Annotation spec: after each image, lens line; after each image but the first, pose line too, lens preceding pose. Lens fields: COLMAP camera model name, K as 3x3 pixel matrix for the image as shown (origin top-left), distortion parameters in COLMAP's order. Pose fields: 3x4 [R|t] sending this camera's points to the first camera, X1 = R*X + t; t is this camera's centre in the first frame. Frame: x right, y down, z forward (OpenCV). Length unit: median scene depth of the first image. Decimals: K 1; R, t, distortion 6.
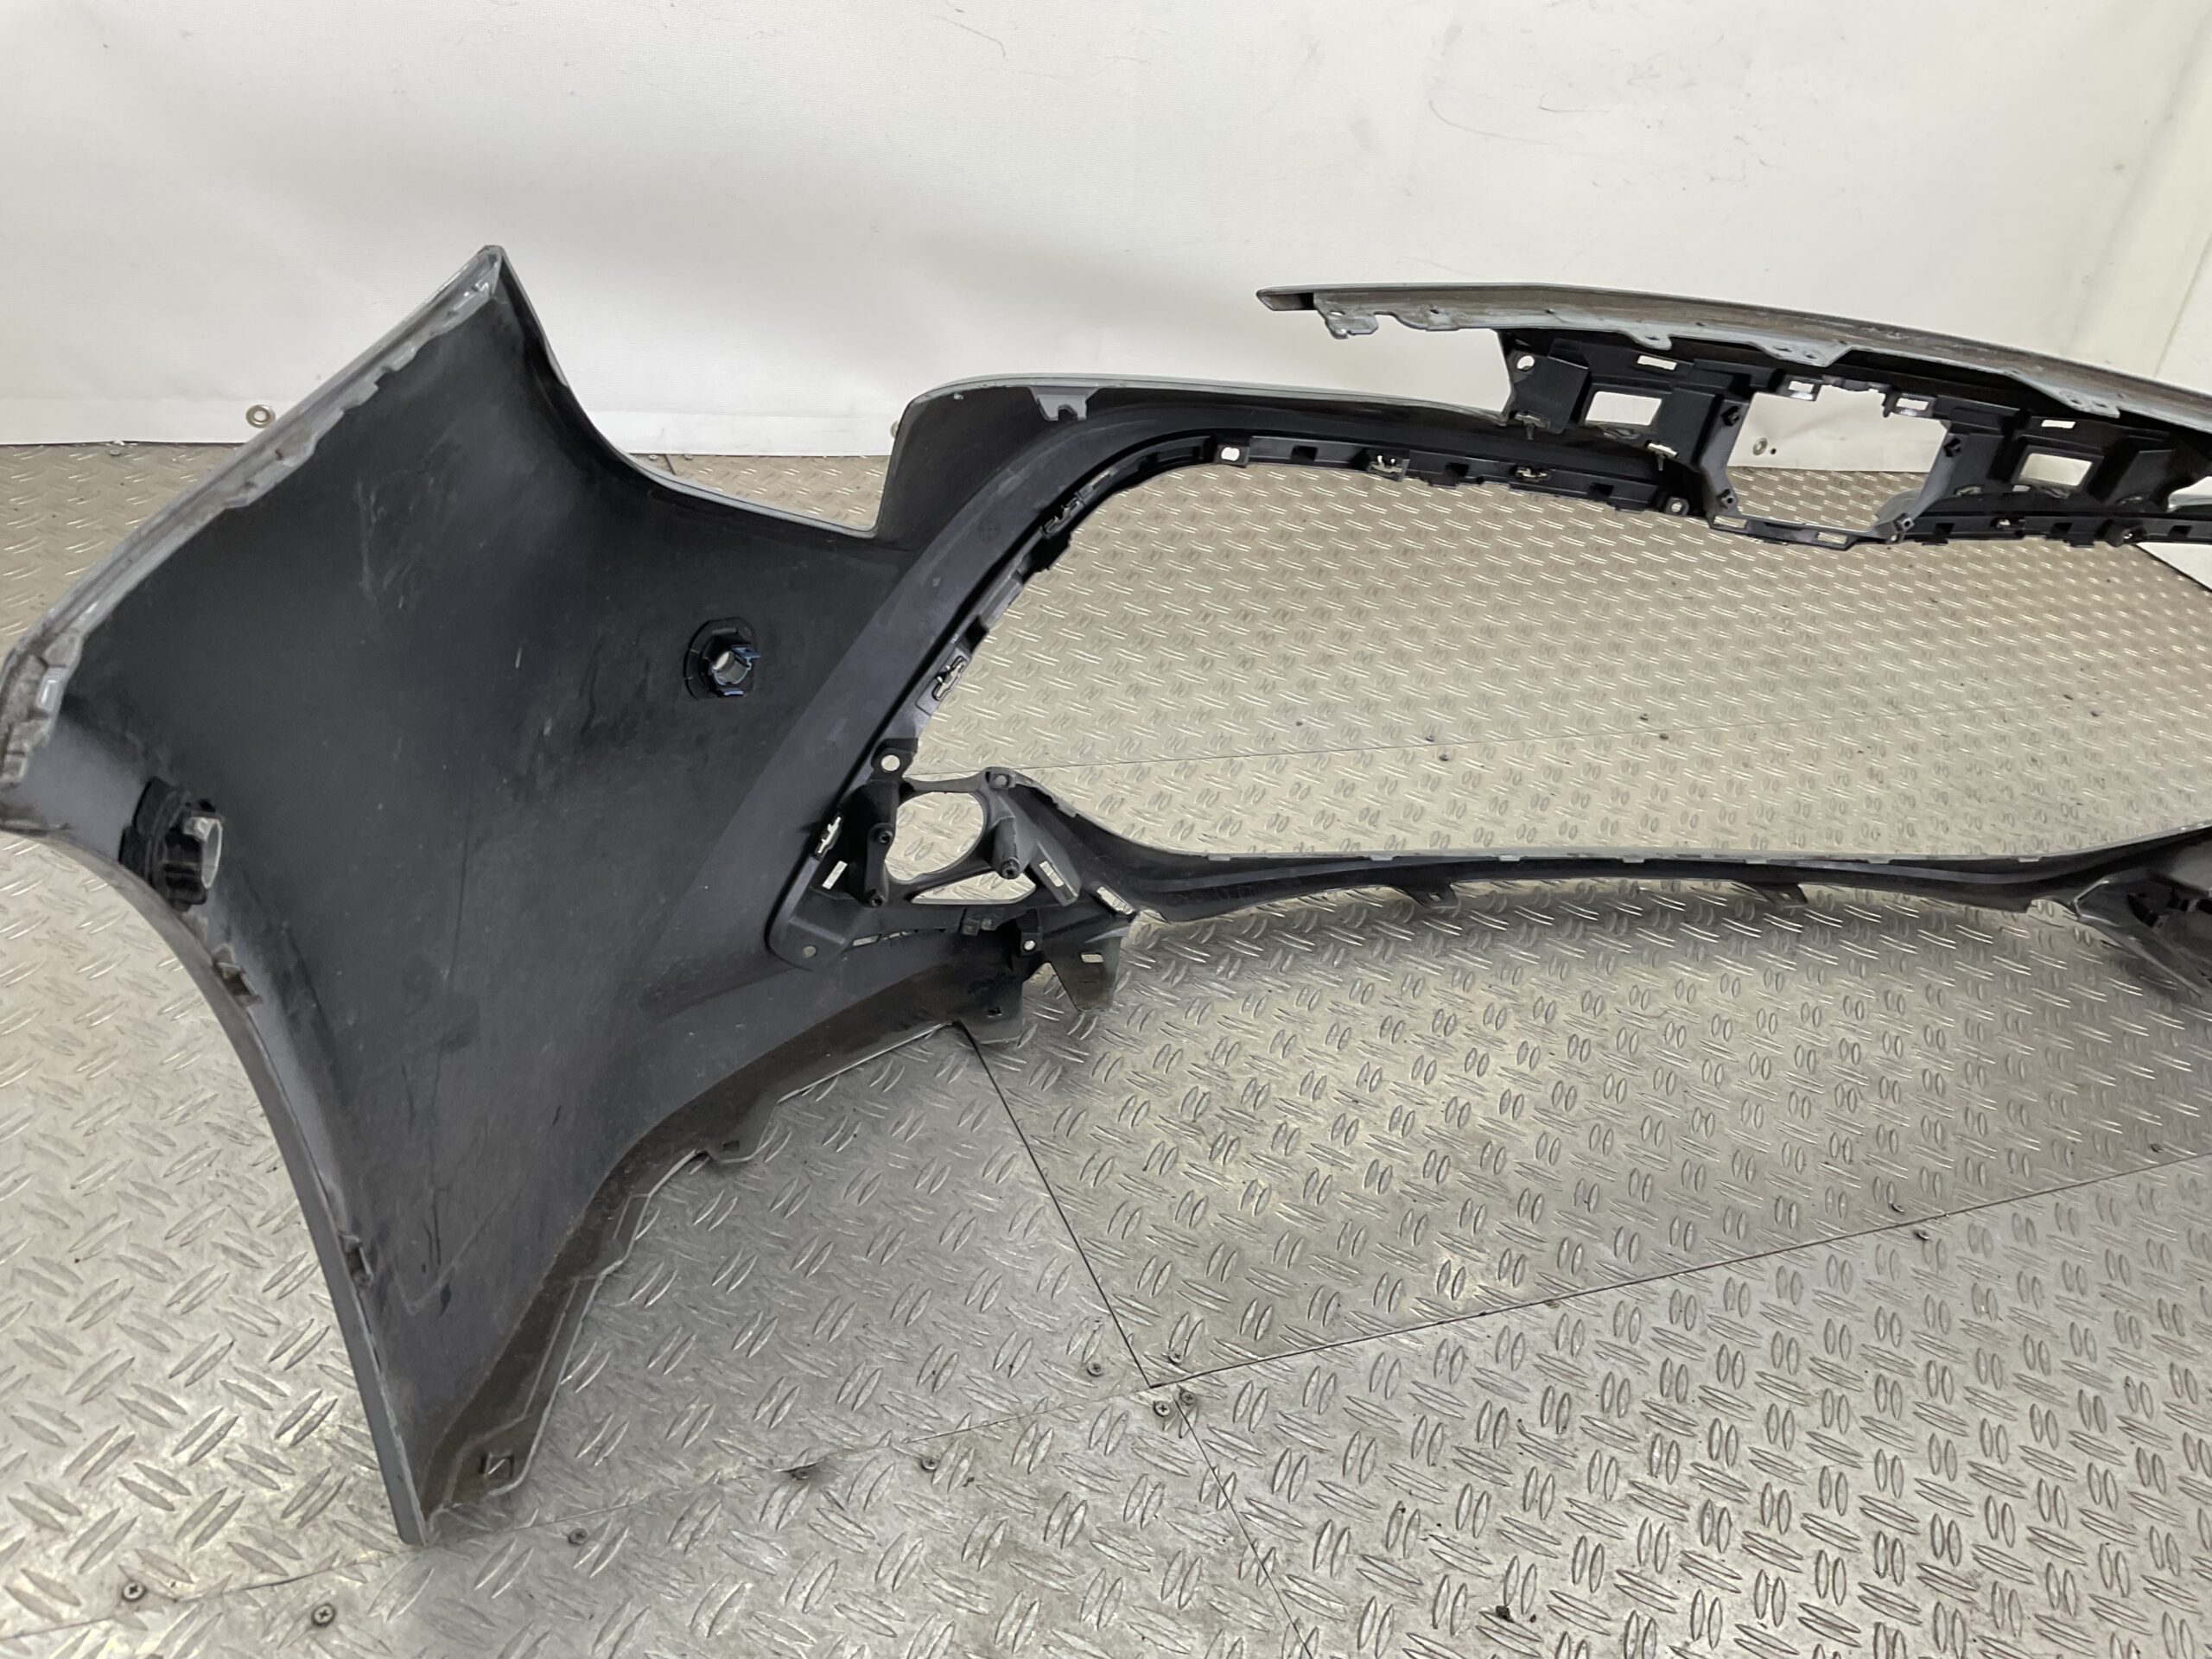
lens RADIAL K [[1828.7, 0, 1116.0], [0, 1828.7, 832.9], [0, 0, 1]] dist [0.059606, -0.092953]
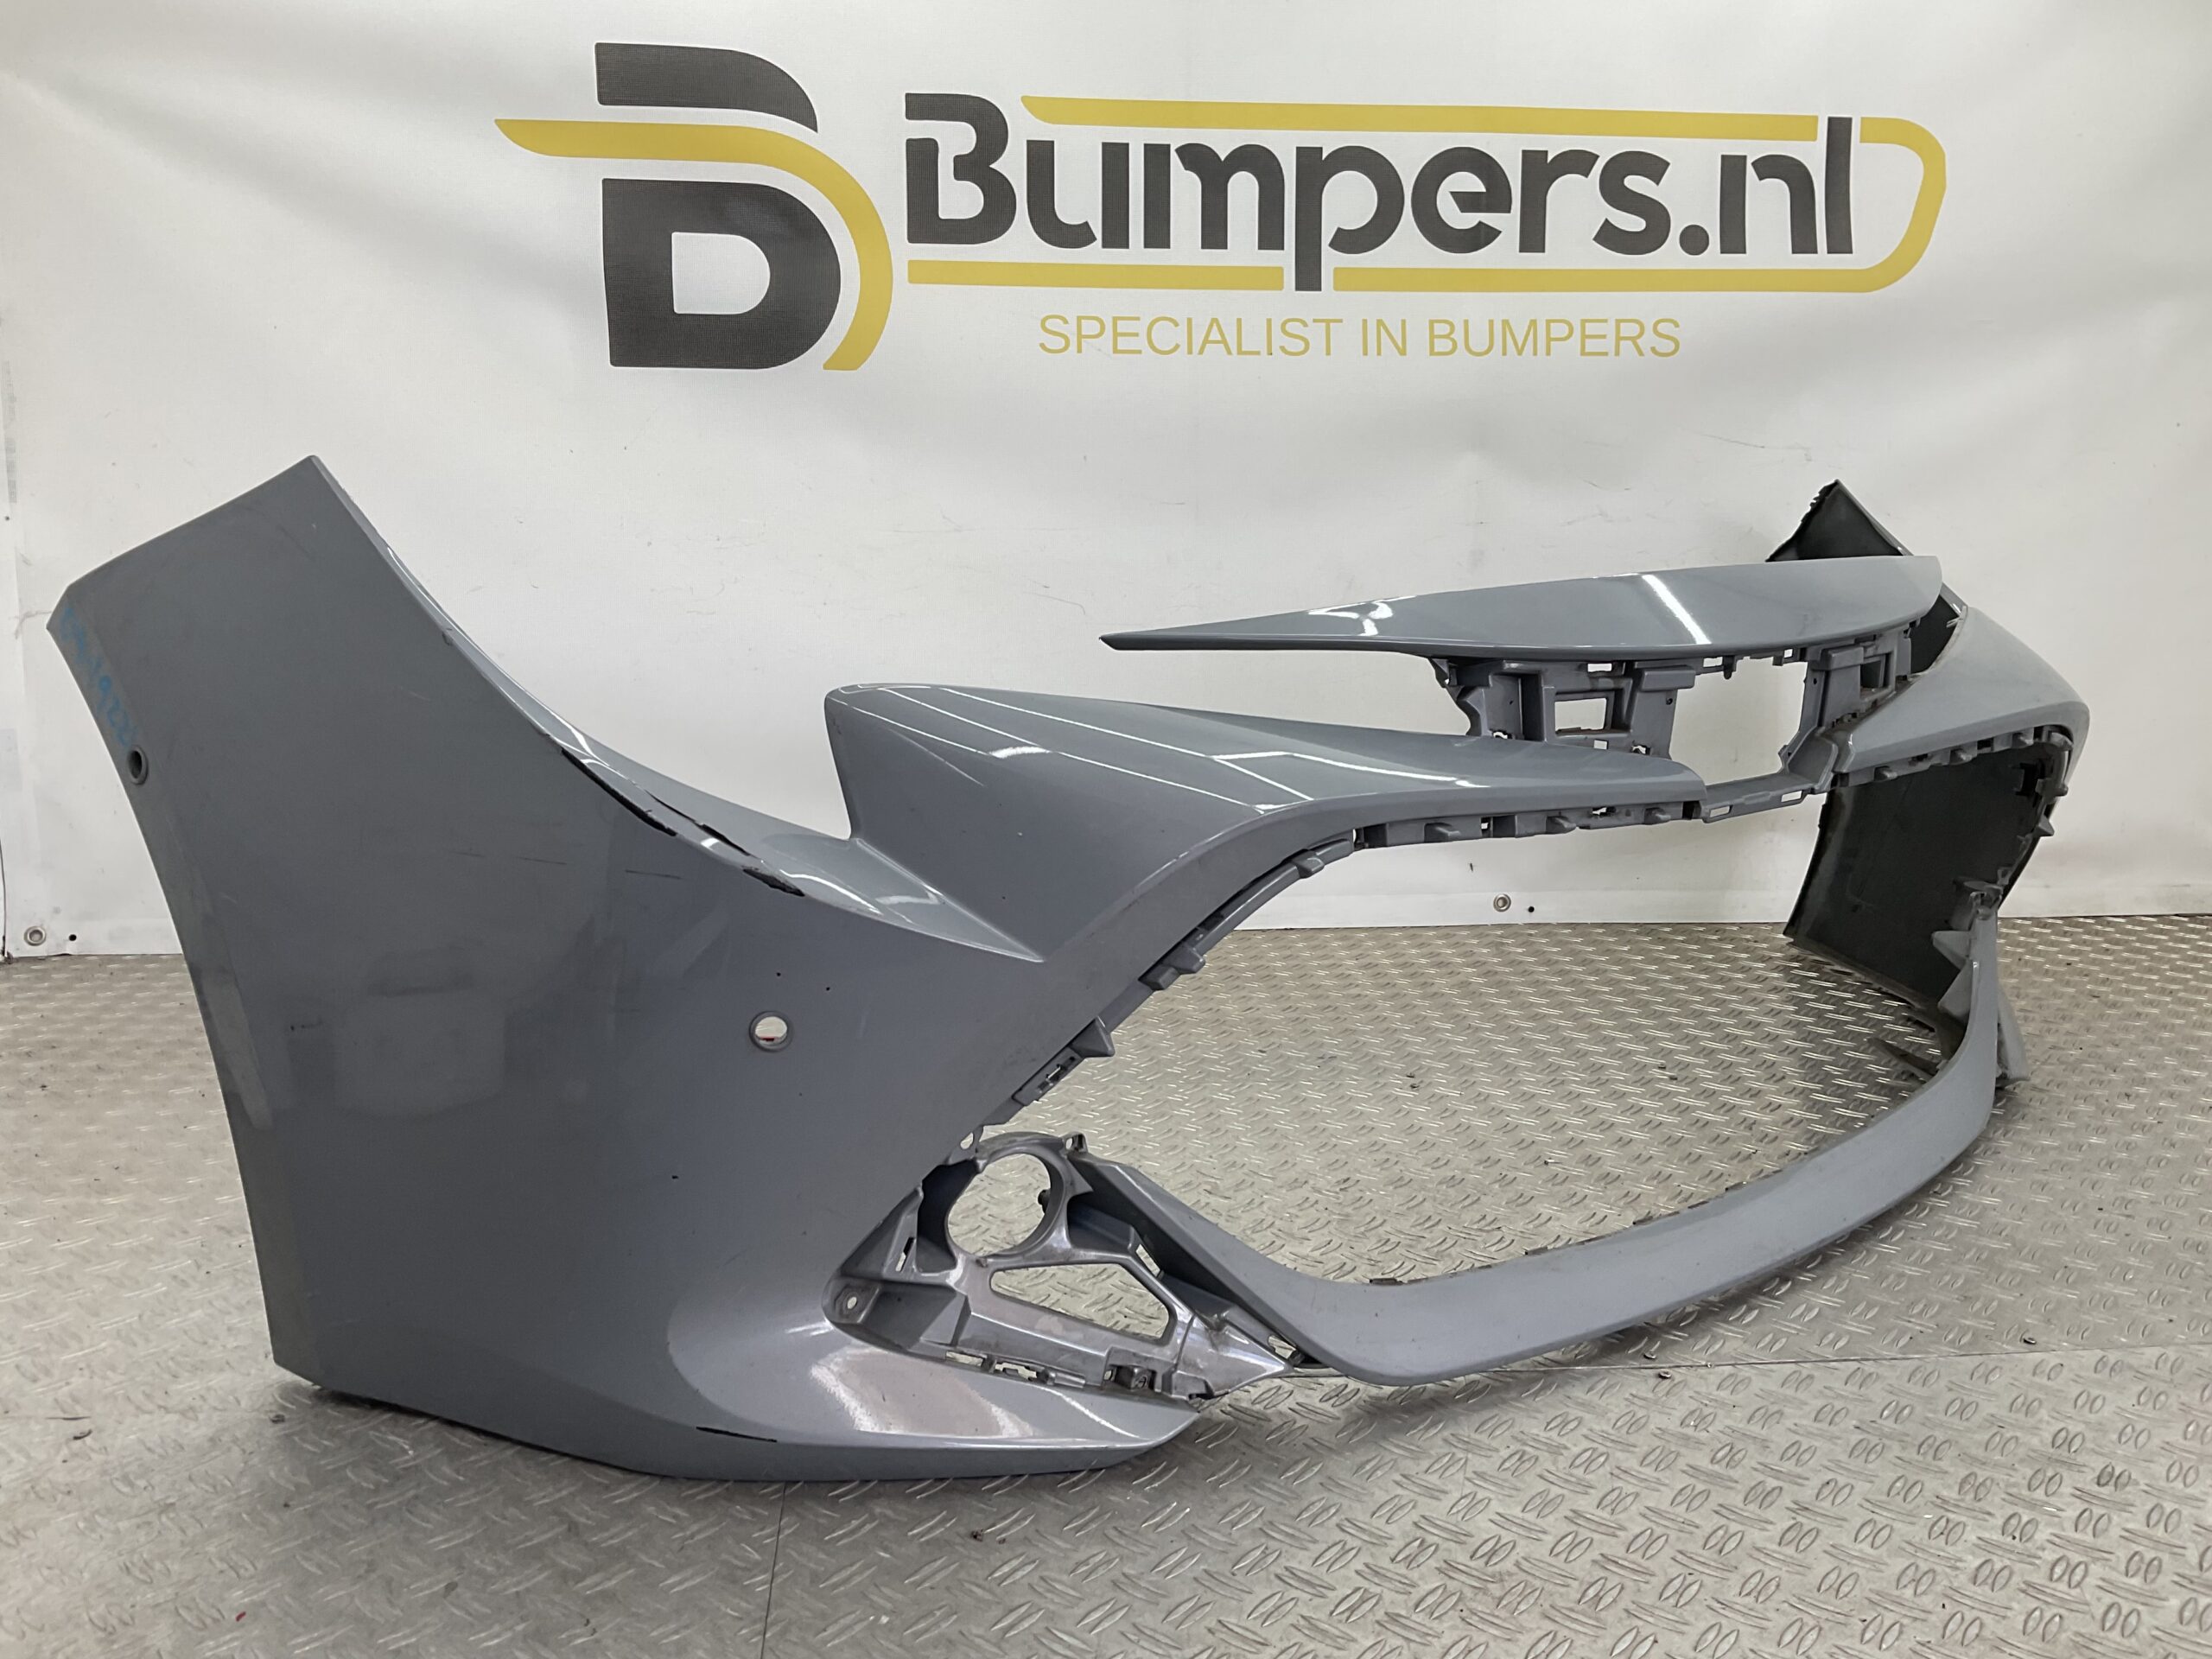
lens RADIAL K [[1828.7, 0, 1097.6], [0, 1828.7, 833.3], [0, 0, 1]] dist [0.059606, -0.092953]
pose [[0.934661, -0.126088, -0.332433, 0.590073], [-0.023348, 0.911219, -0.411259, 0.417427], [0.354774, 0.392149, 0.848737, -0.059870]]
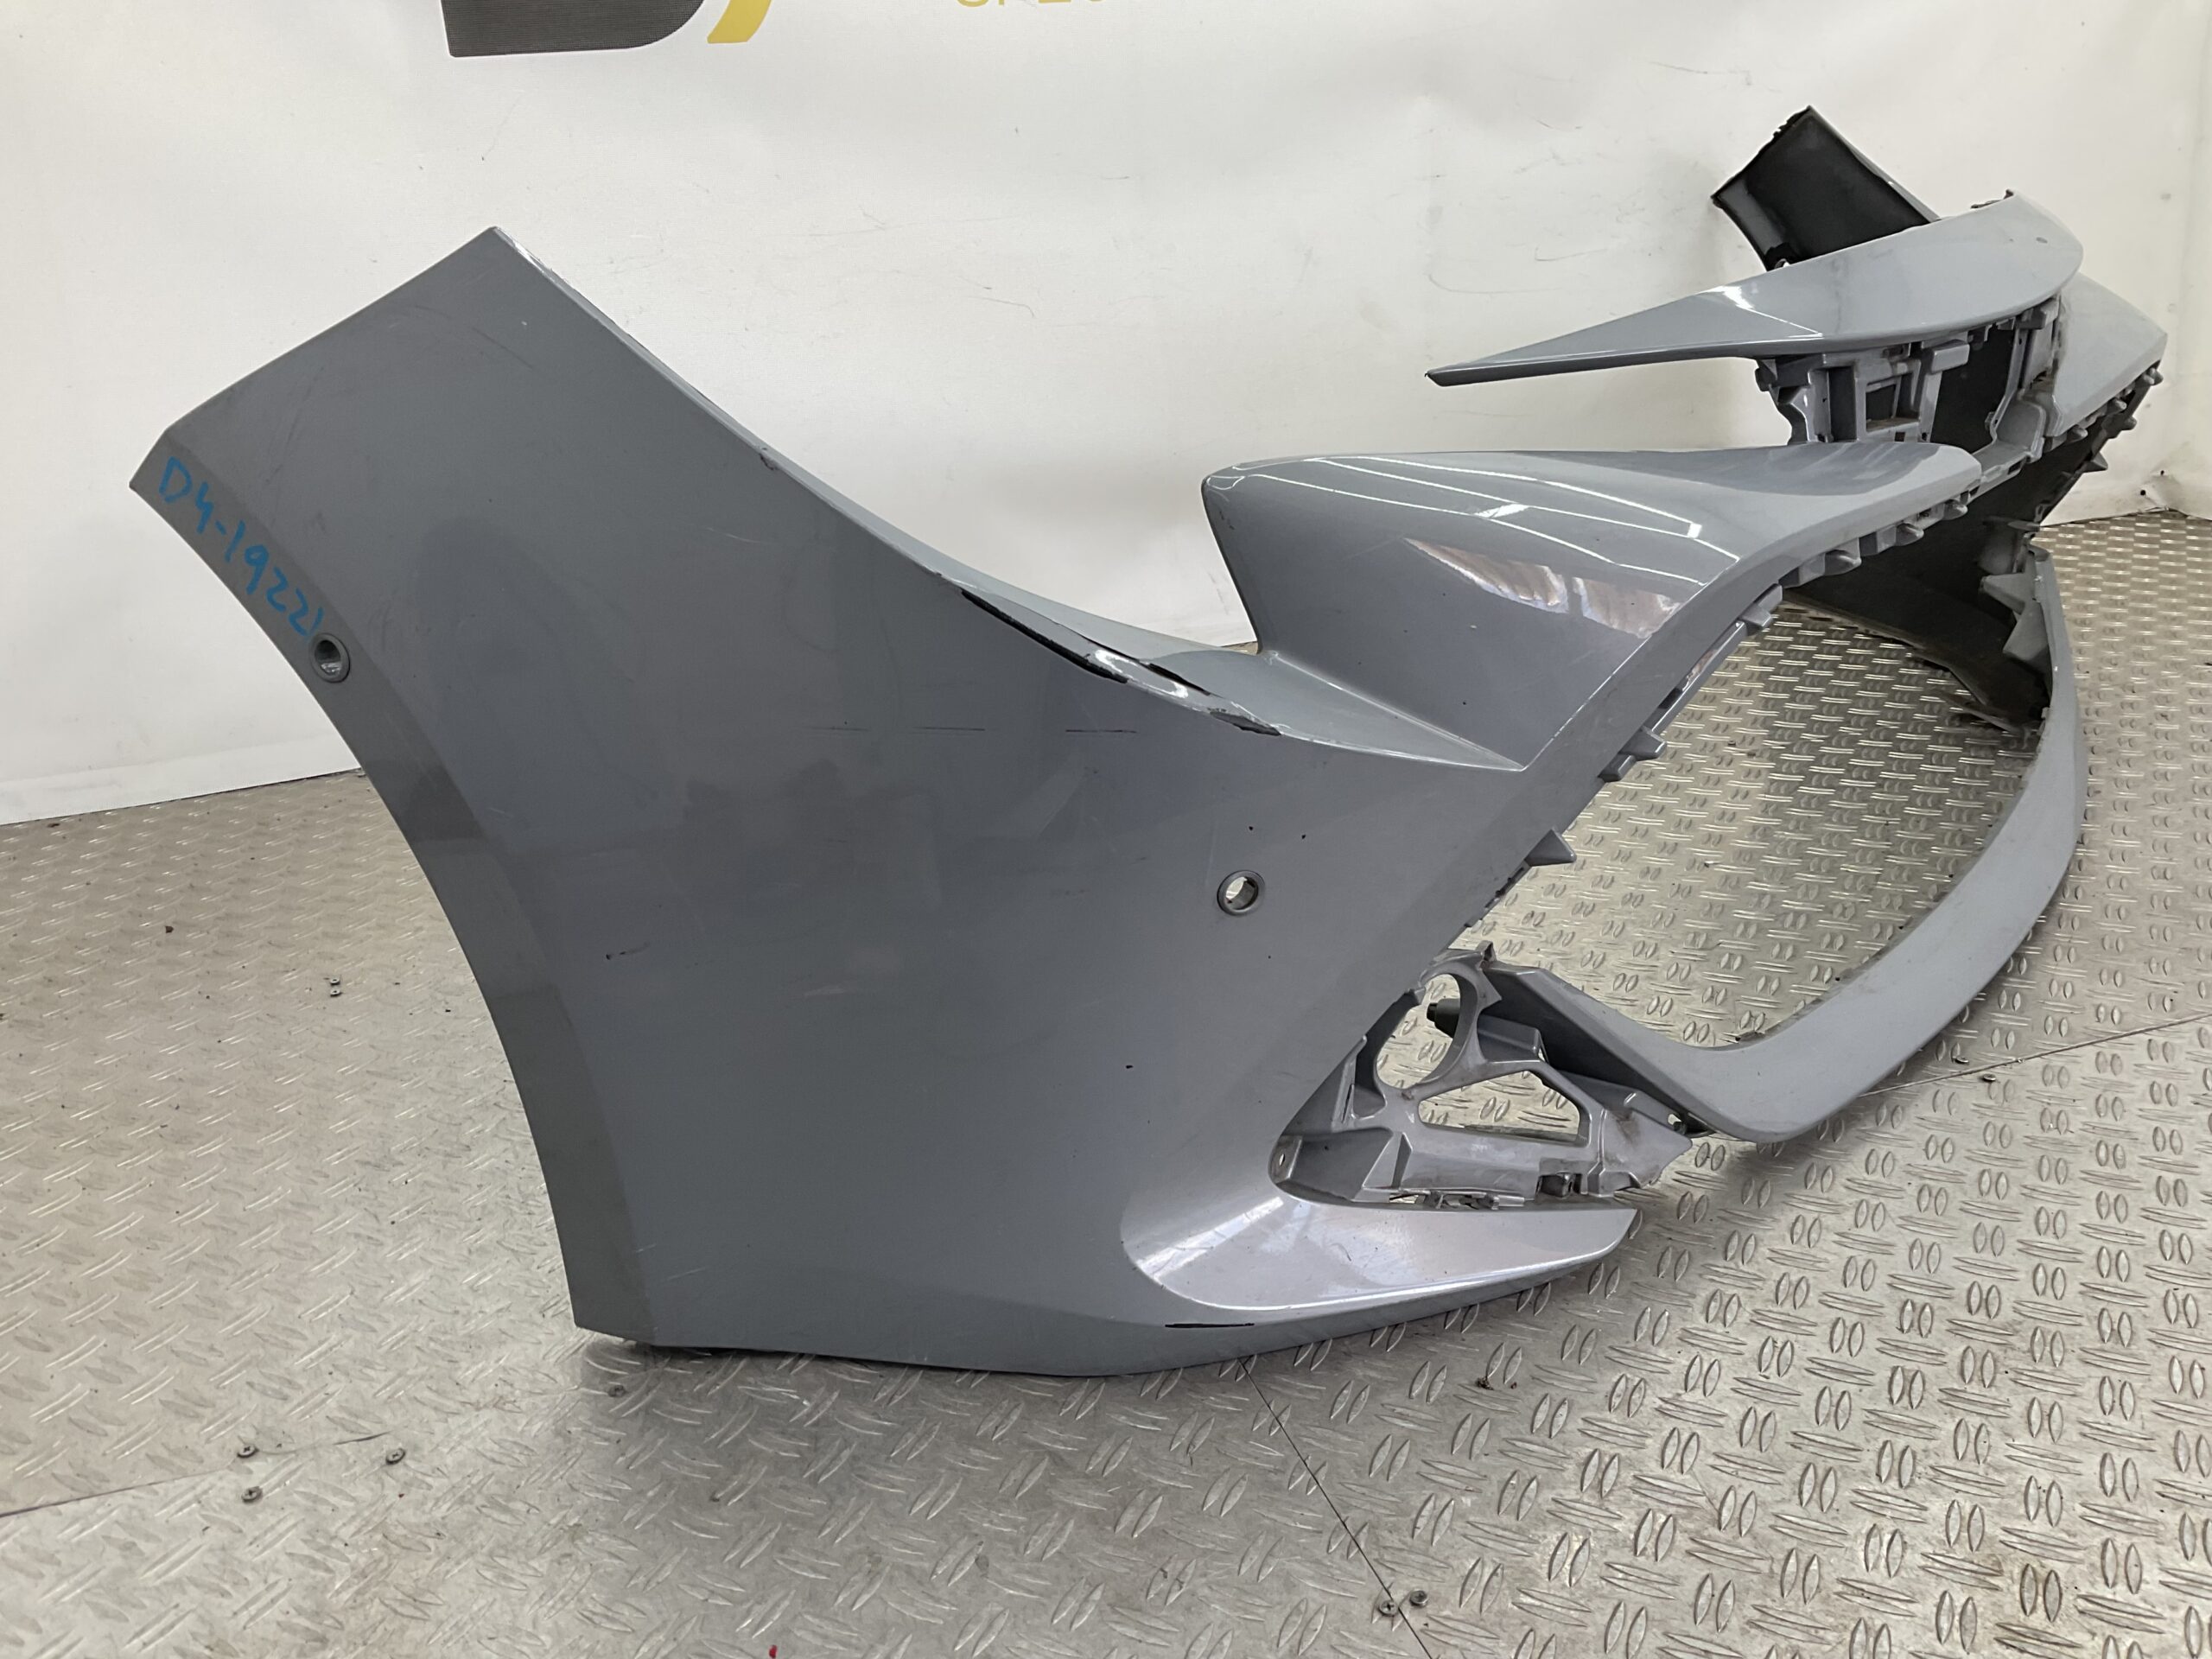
lens RADIAL K [[1828.7, 0, 1106.4], [0, 1828.7, 836.8], [0, 0, 1]] dist [0.059606, -0.092953]
pose [[0.964310, -0.195170, -0.178927, 0.213047], [0.151978, 0.961356, -0.229558, 0.283817], [0.216816, 0.194172, 0.956707, -0.068937]]
